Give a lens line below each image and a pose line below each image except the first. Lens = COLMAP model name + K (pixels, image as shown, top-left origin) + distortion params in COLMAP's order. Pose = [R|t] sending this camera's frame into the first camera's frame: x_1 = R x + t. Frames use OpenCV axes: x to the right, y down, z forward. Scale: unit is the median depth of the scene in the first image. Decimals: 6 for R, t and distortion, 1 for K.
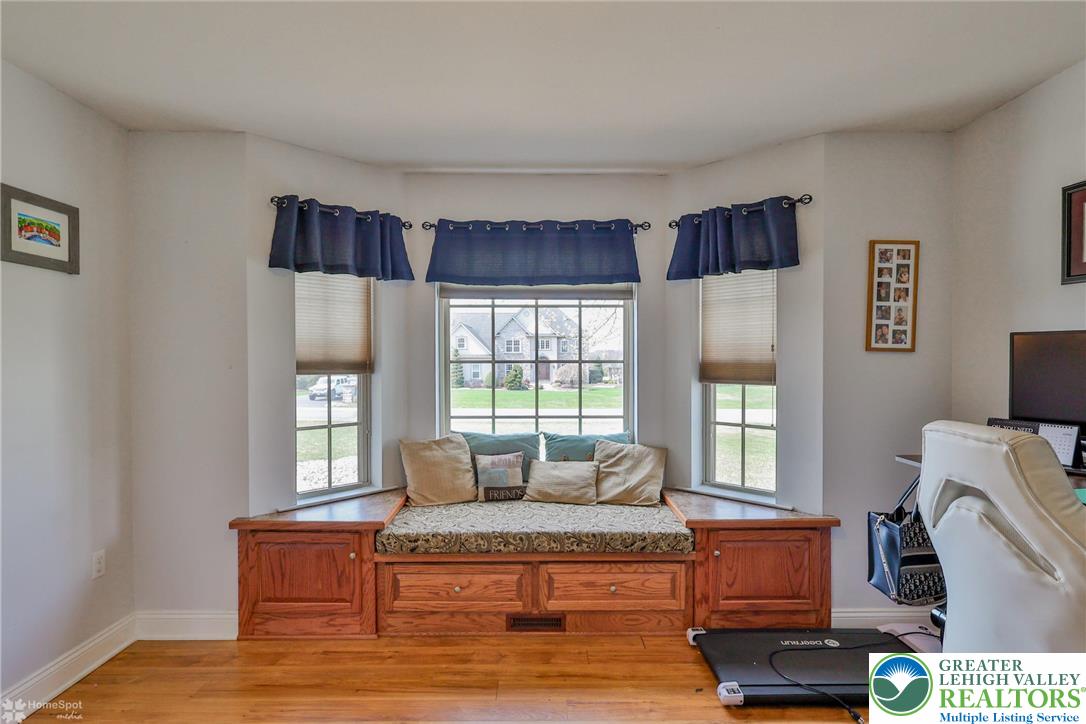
lens RADIAL K [[531.4, 0, 534.3], [0, 531.4, 360.2], [0, 0, 1]] dist [-0.001065, 0.001155]
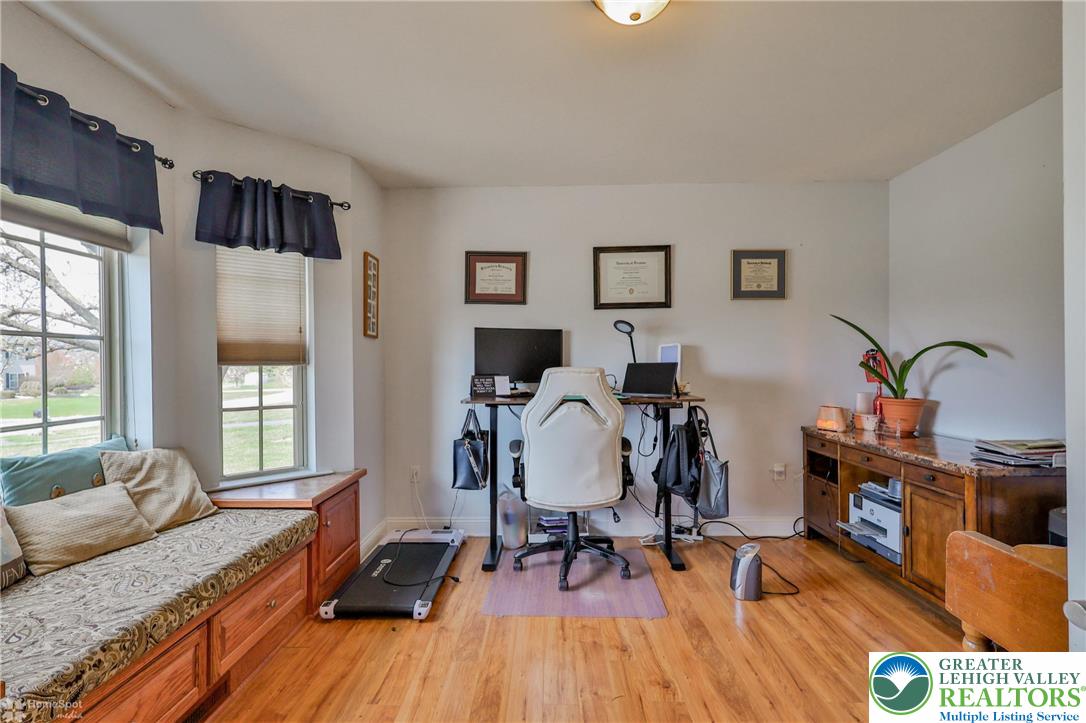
lens RADIAL K [[531.4, 0, 534.3], [0, 531.4, 359.7], [0, 0, 1]] dist [-0.001065, 0.001155]
pose [[0.050952, 0.007996, 0.998669, -0.573934], [0.008834, 0.999925, -0.008457, 0.047868], [-0.998662, 0.009253, 0.050878, 0.463263]]
